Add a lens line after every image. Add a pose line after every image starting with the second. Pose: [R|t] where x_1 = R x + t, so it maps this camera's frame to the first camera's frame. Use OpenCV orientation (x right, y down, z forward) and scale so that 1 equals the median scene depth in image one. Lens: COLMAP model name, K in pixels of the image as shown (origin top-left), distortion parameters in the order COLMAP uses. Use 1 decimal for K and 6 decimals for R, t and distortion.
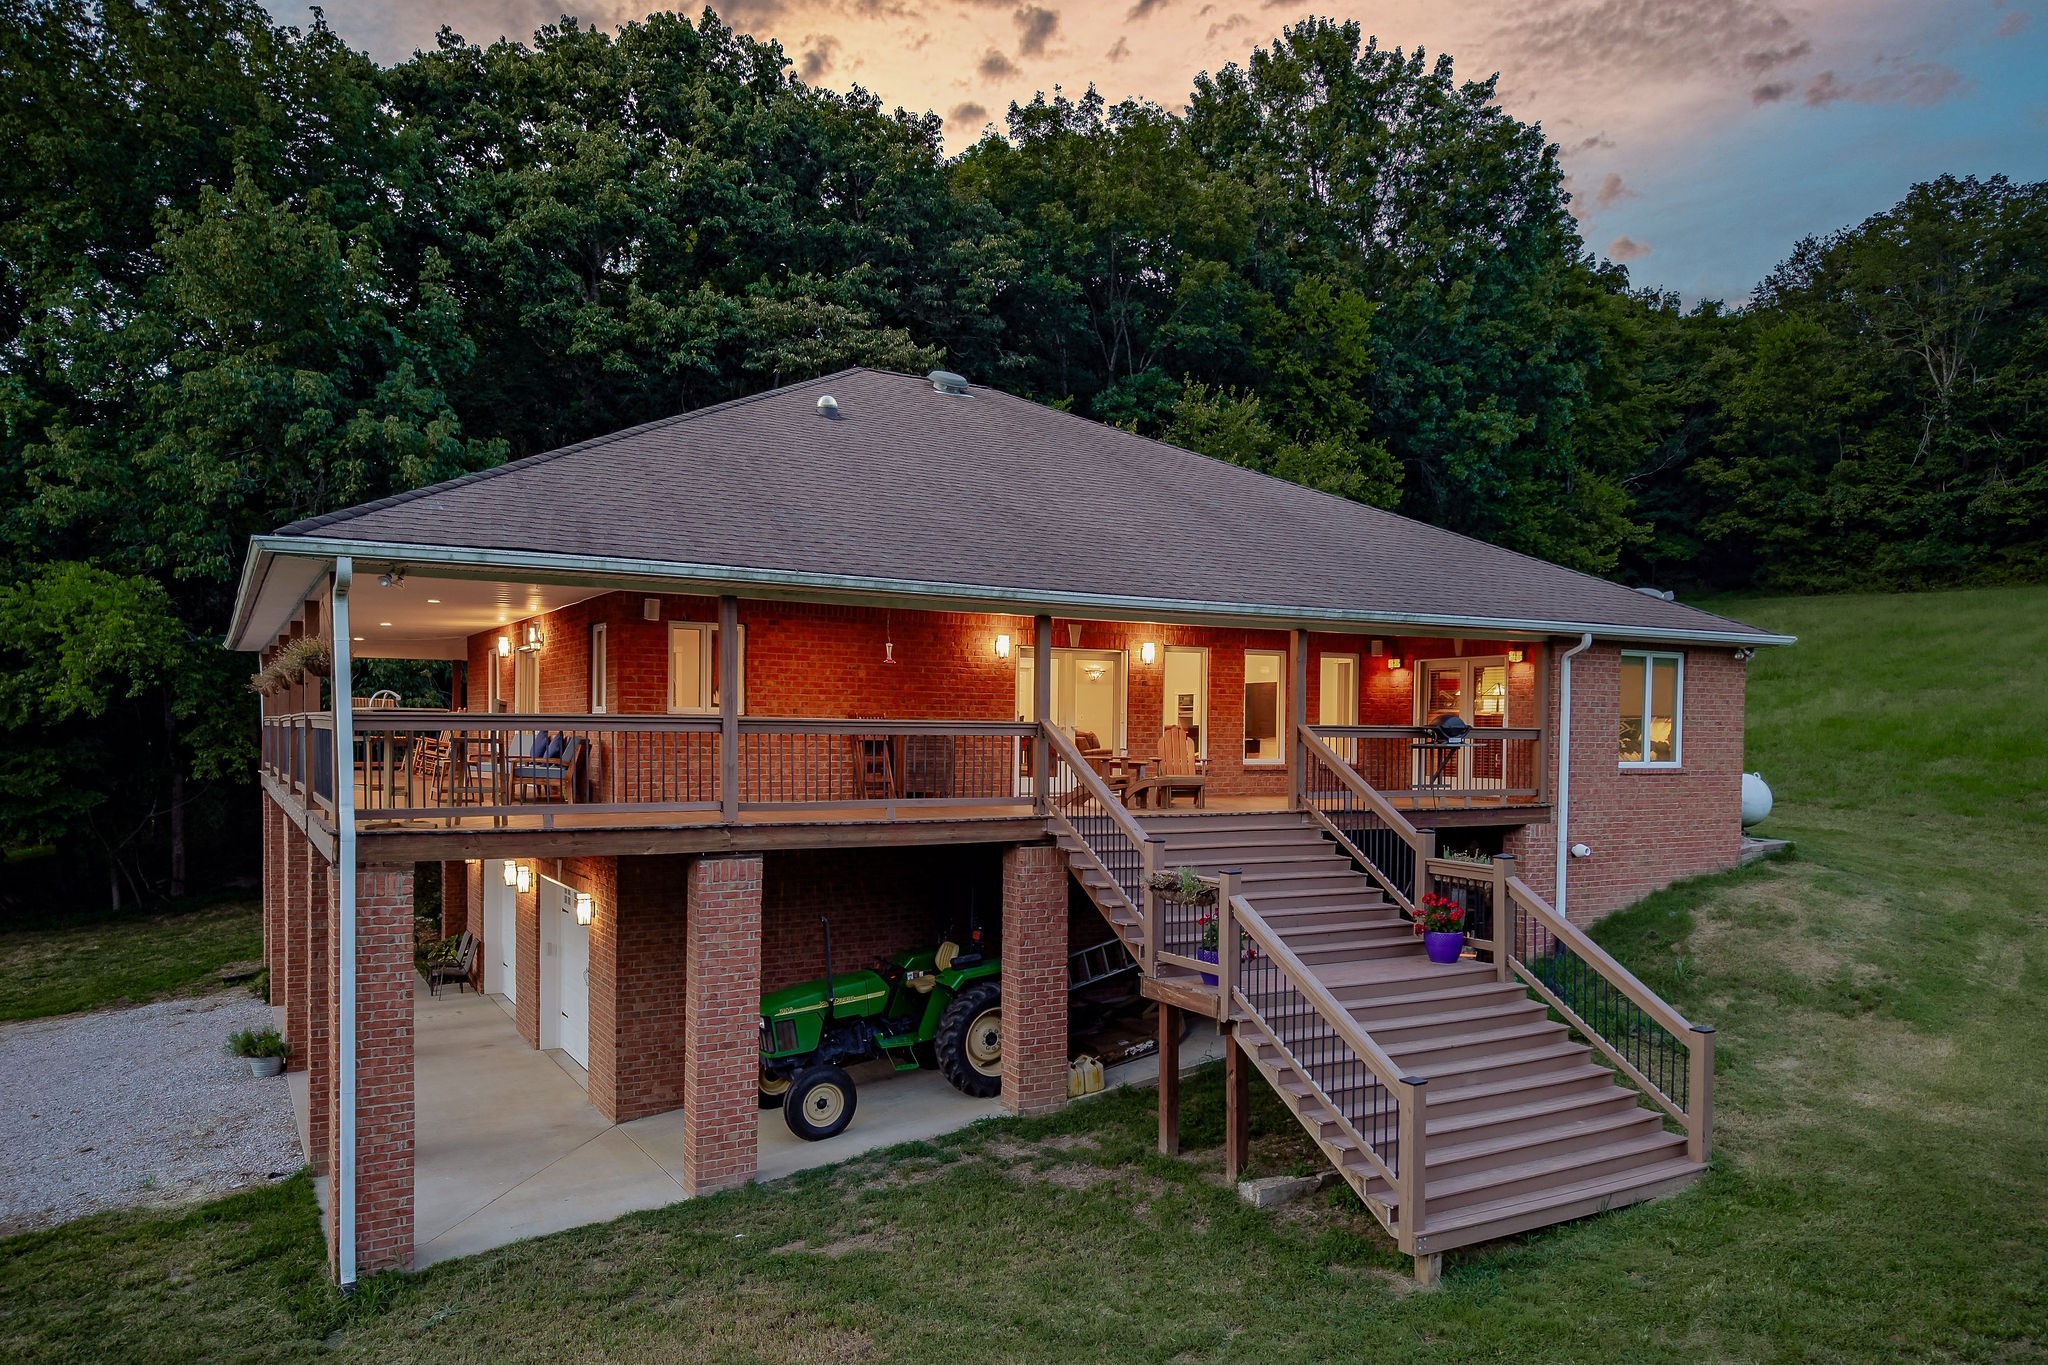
lens RADIAL K [[1489.5, 0, 989.5], [0, 1489.5, 773.9], [0, 0, 1]] dist [0.036766, -0.035077]
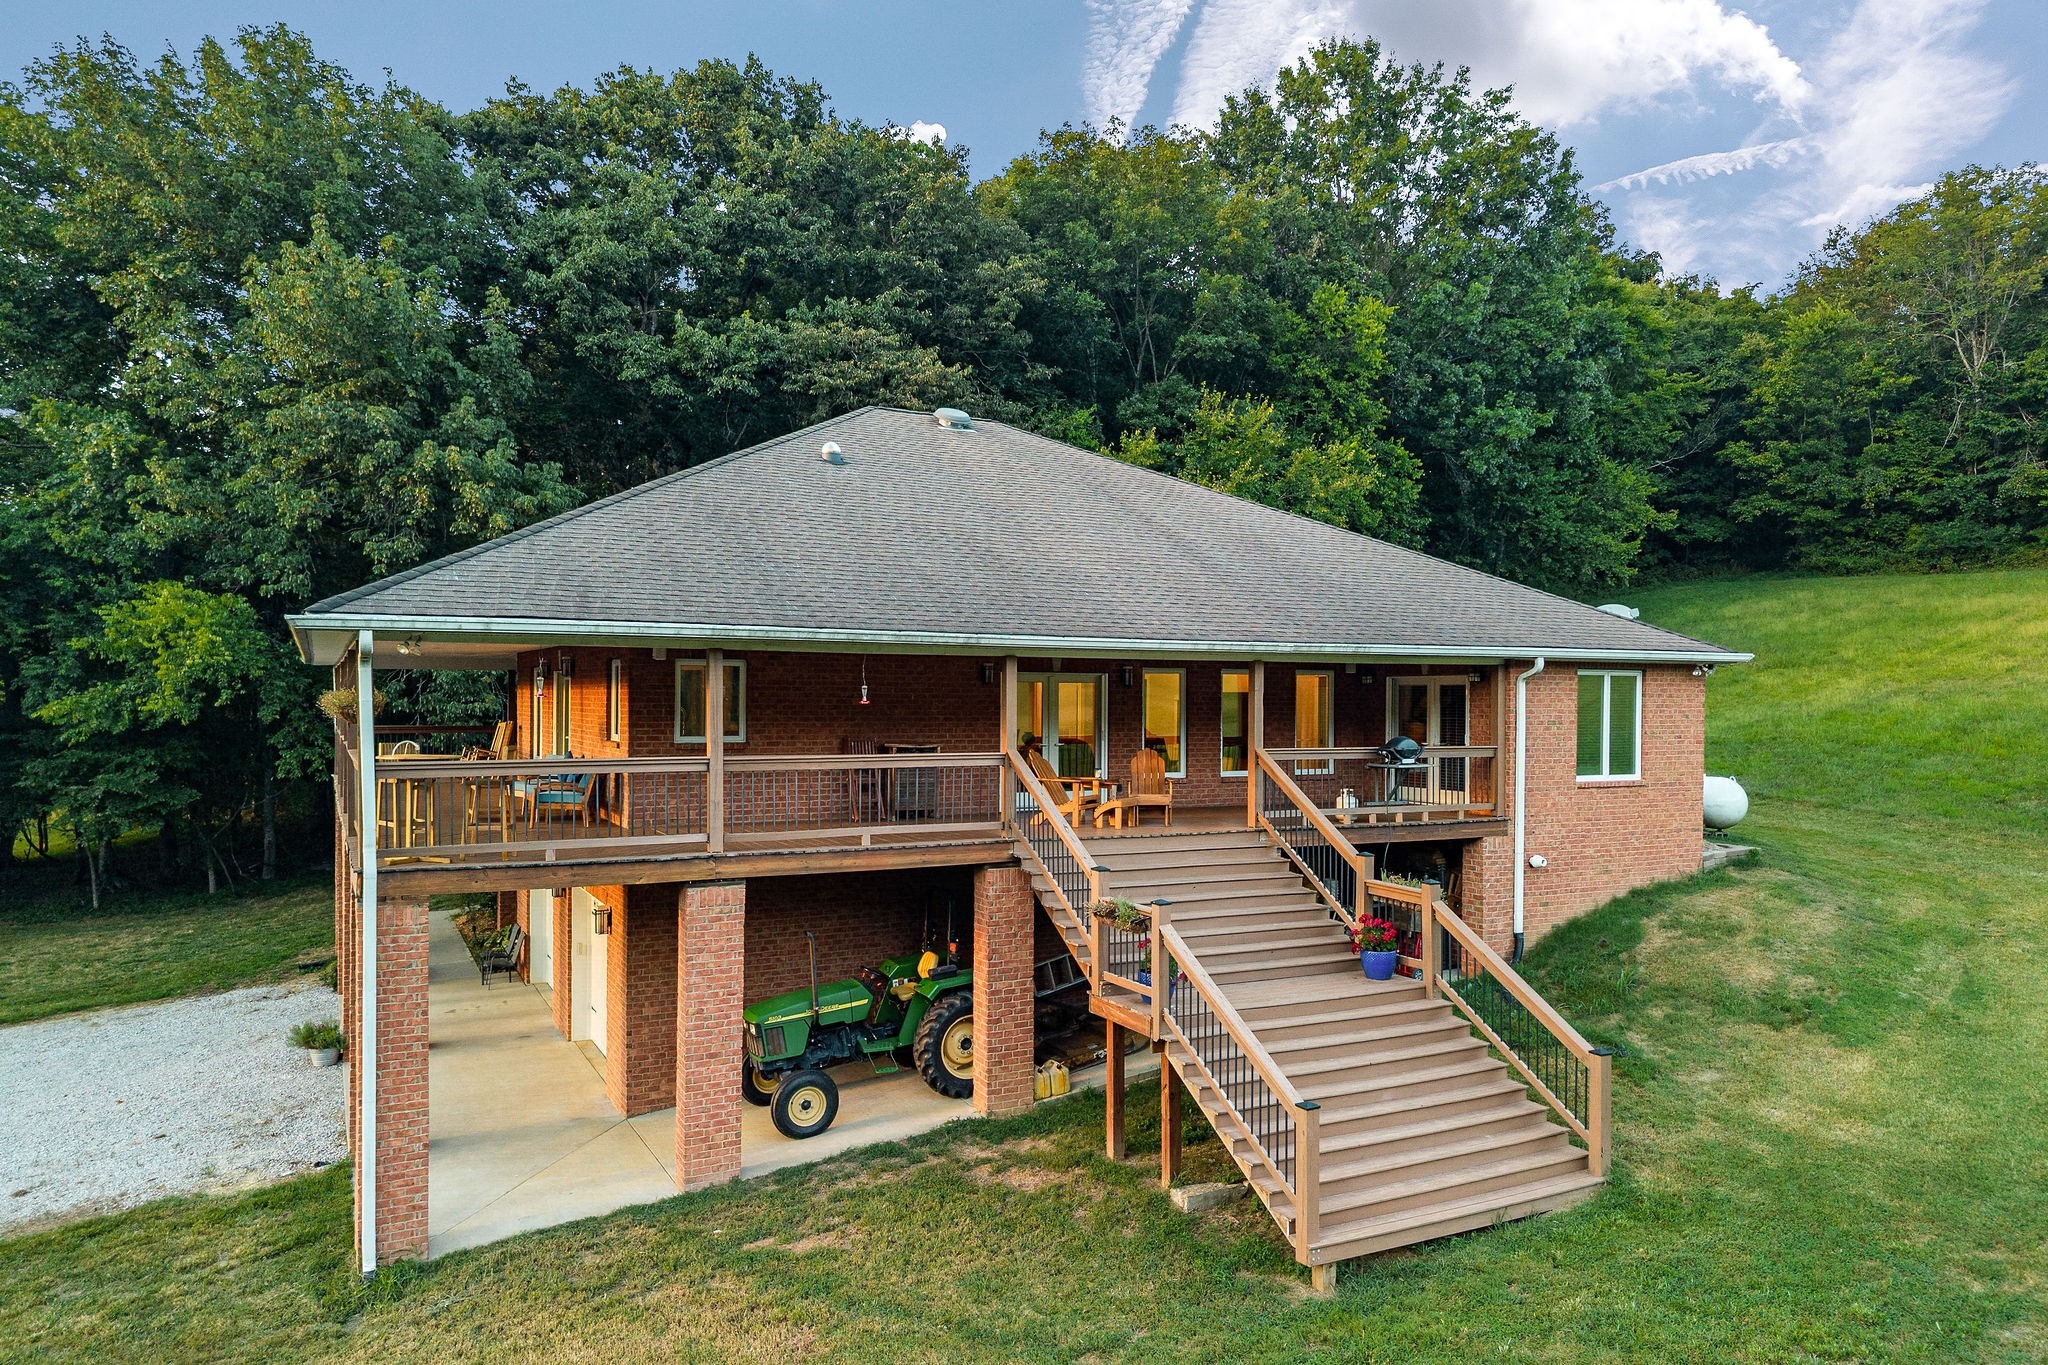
lens RADIAL K [[1489.5, 0, 1026.3], [0, 1489.5, 684.0], [0, 0, 1]] dist [0.036766, -0.035077]
pose [[0.998563, -0.004062, -0.053431, 0.085276], [0.003235, 0.999874, -0.015550, -0.054997], [0.053487, 0.015355, 0.998450, -0.070891]]
